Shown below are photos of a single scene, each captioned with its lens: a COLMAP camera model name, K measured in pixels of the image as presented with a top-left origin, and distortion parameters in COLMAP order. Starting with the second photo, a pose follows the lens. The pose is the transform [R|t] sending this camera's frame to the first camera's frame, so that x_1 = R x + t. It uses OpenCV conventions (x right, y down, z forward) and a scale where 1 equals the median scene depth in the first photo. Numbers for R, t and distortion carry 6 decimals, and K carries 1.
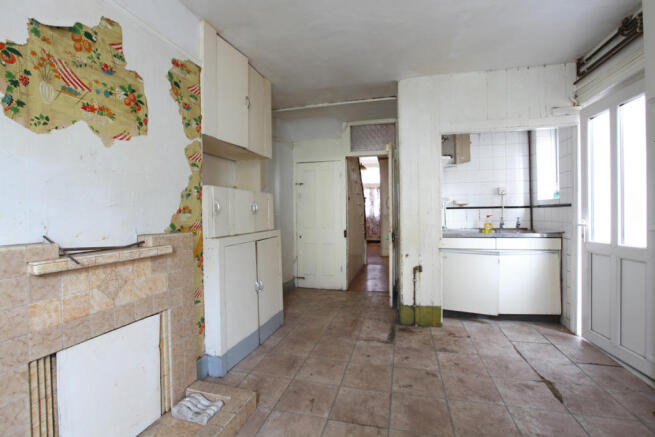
lens RADIAL K [[305.6, 0, 333.2], [0, 305.6, 218.2], [0, 0, 1]] dist [-0.021583, 0.001037]
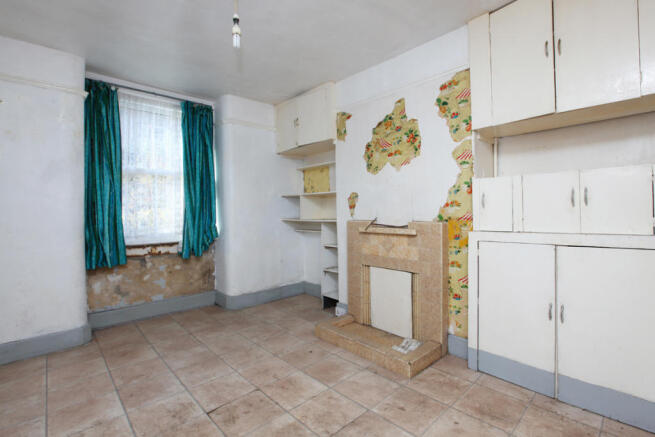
lens RADIAL K [[305.6, 0, 333.4], [0, 305.6, 213.4], [0, 0, 1]] dist [-0.021583, 0.001037]
pose [[-0.546534, 0.026976, -0.837002, 0.865446], [0.008831, 0.999611, 0.026451, -0.028125], [0.837390, 0.007064, -0.546560, 1.418861]]
